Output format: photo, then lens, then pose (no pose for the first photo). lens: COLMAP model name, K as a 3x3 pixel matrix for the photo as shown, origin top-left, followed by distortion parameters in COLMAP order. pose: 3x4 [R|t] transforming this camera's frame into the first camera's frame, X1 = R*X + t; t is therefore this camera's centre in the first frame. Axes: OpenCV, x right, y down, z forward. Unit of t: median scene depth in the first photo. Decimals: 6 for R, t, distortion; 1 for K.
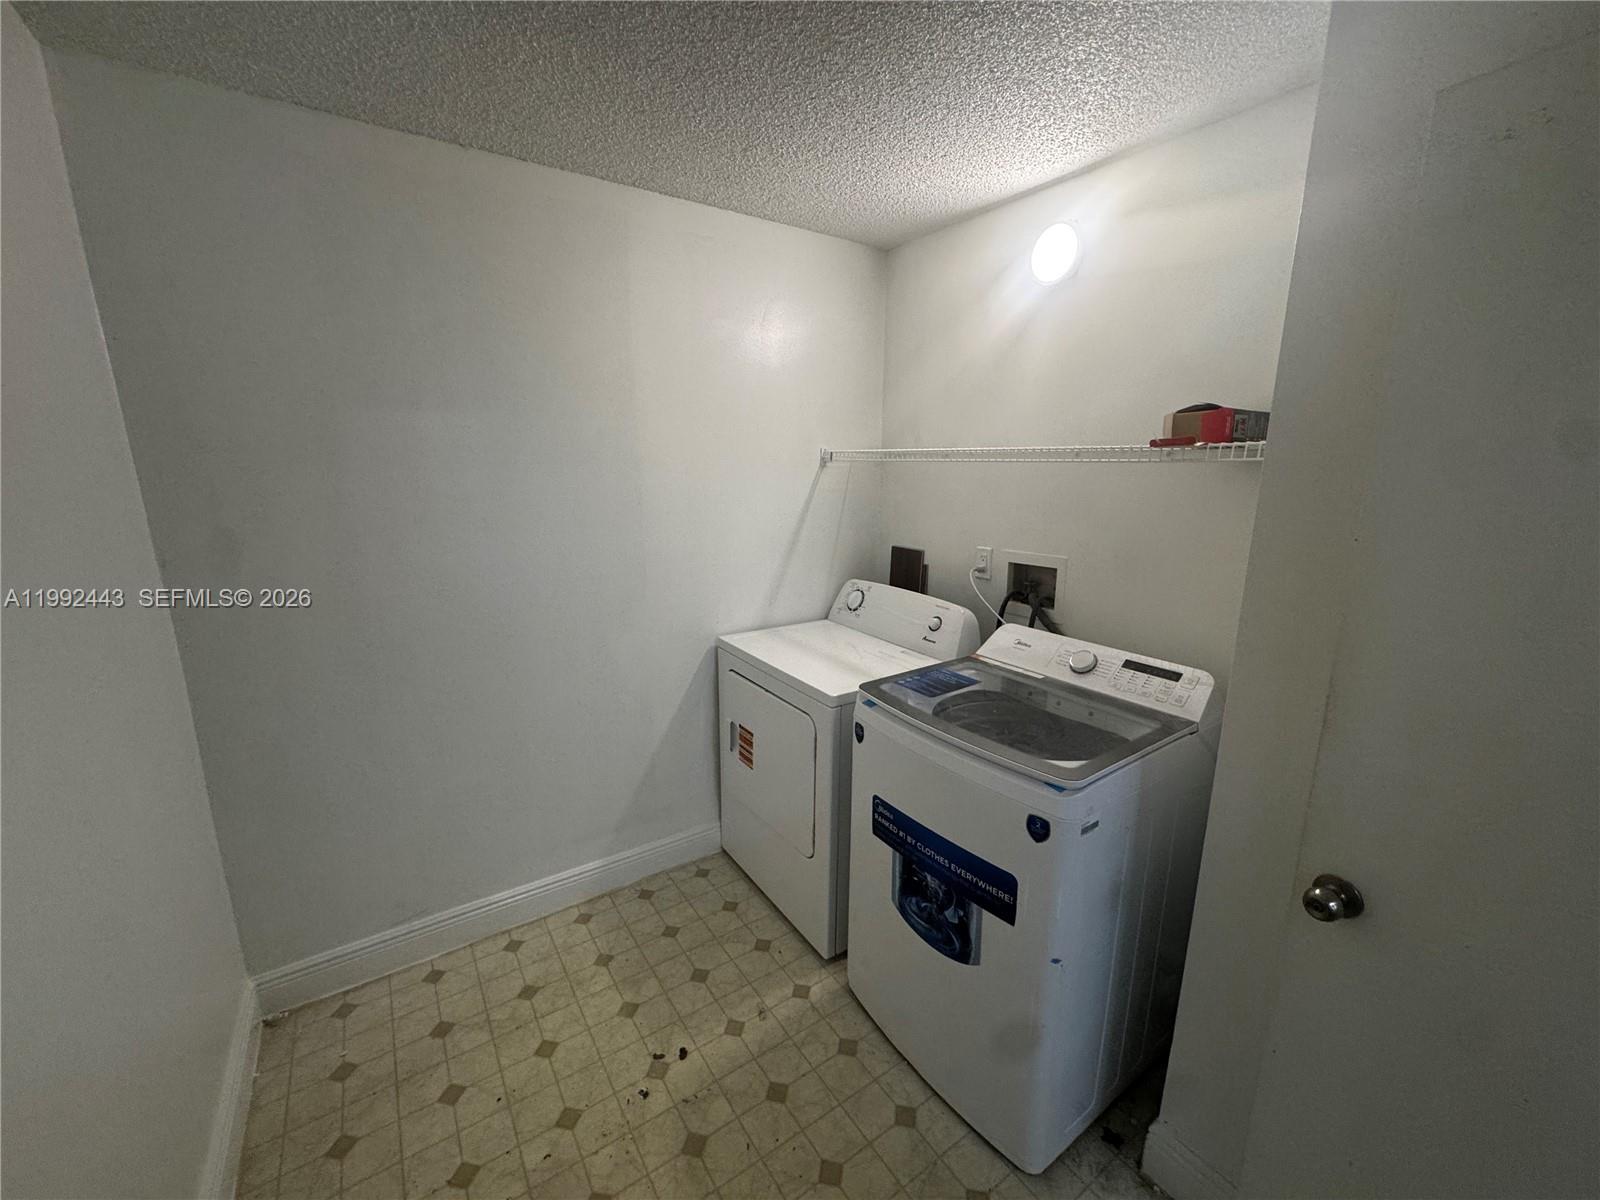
lens RADIAL K [[638.1, 0, 802.4], [0, 638.1, 598.9], [0, 0, 1]] dist [-0.000558, 0.000079]
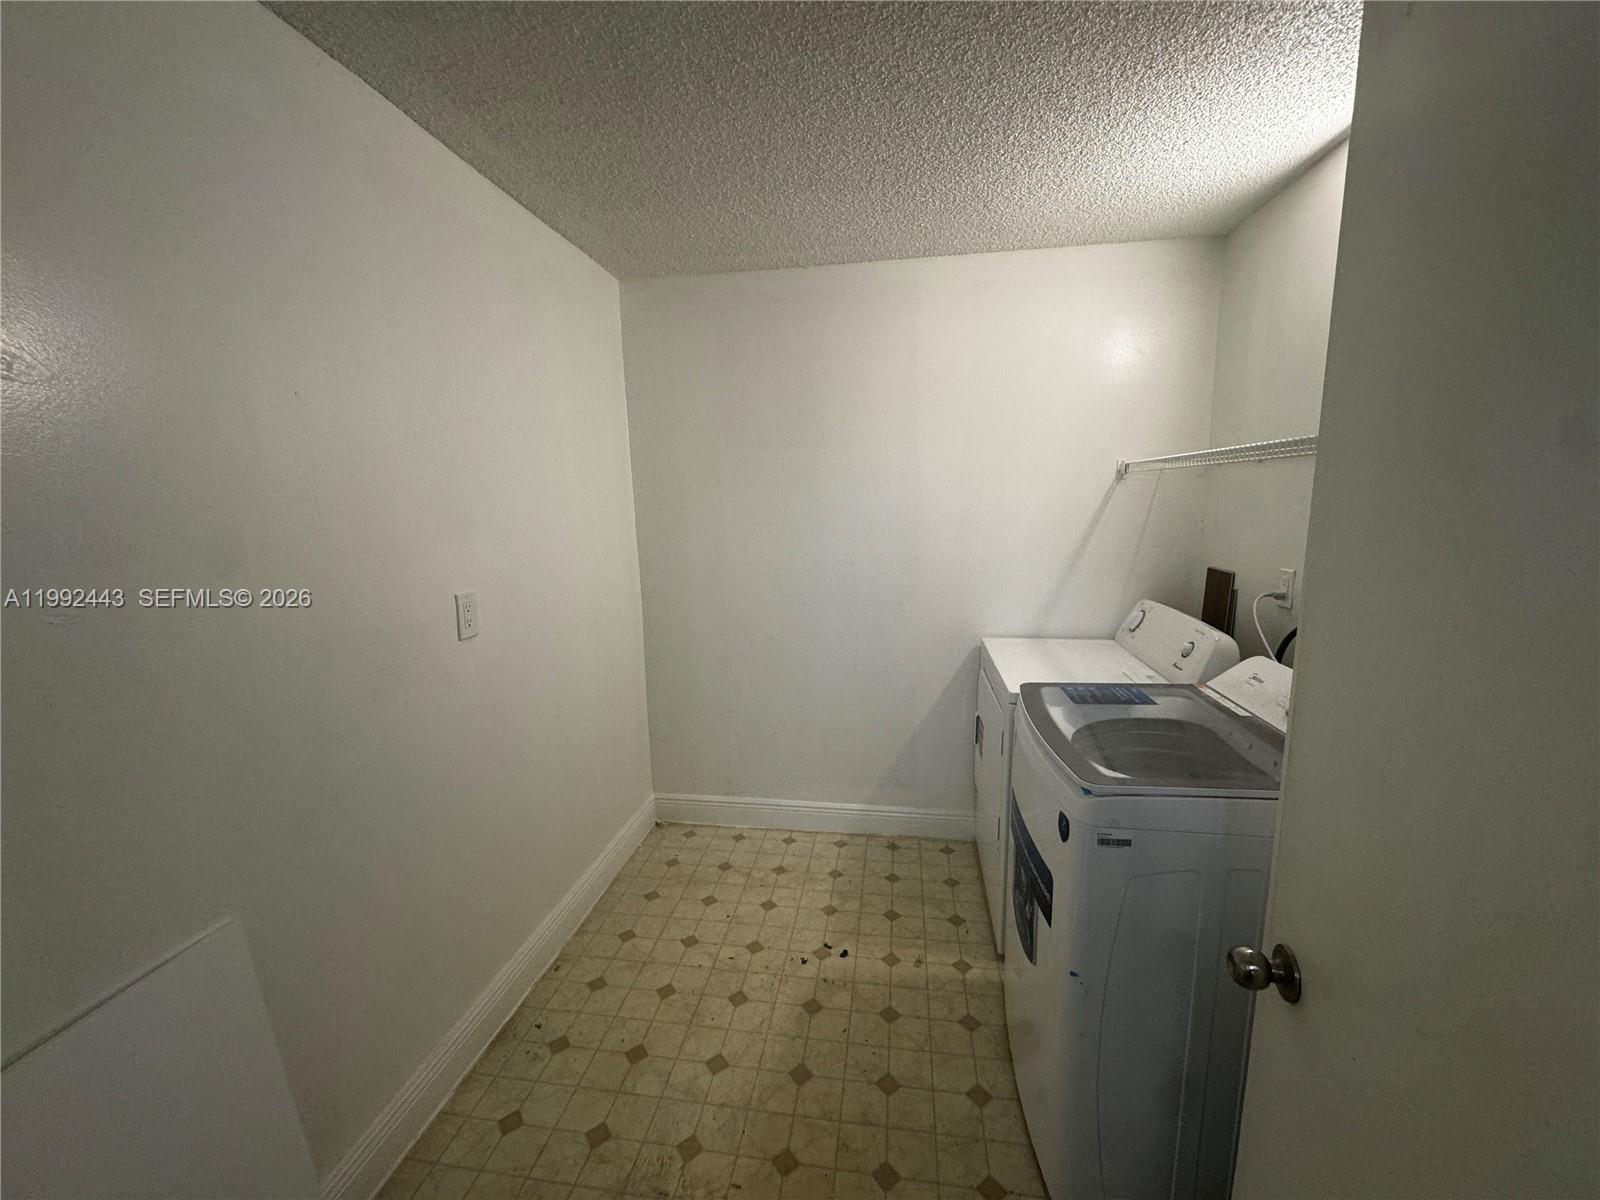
lens RADIAL K [[638.1, 0, 802.4], [0, 638.1, 598.9], [0, 0, 1]] dist [-0.000558, 0.000079]
pose [[0.733678, 0.089479, -0.673580, 0.481917], [-0.121444, 0.992598, -0.000421, 0.041075], [0.668556, 0.082111, 0.739115, -0.016804]]
